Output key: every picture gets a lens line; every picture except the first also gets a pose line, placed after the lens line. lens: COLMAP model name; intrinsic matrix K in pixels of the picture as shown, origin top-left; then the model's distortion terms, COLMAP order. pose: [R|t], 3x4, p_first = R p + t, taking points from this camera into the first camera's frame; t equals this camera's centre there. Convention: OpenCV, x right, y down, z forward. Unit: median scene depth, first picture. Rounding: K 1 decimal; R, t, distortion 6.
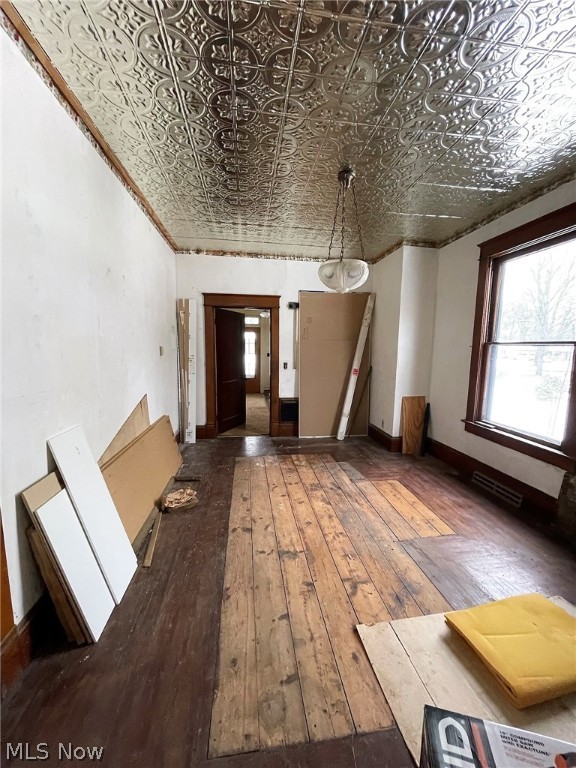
lens RADIAL K [[311.3, 0, 291.3], [0, 311.3, 383.7], [0, 0, 1]] dist [-0.005773, 0.001459]
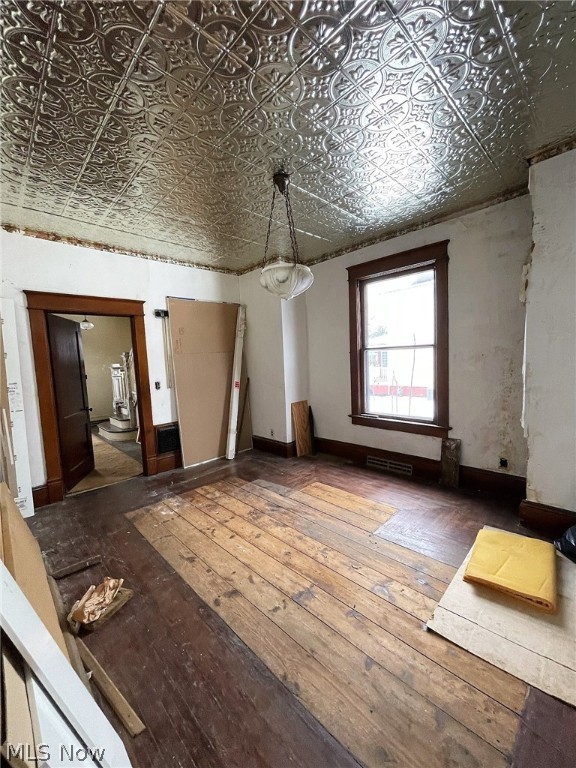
lens RADIAL K [[311.3, 0, 288.0], [0, 311.3, 383.2], [0, 0, 1]] dist [-0.005773, 0.001459]
pose [[0.805565, -0.092291, 0.585275, -0.316388], [0.120980, 0.992605, -0.009992, -0.019544], [-0.580025, 0.078856, 0.810773, 0.183006]]
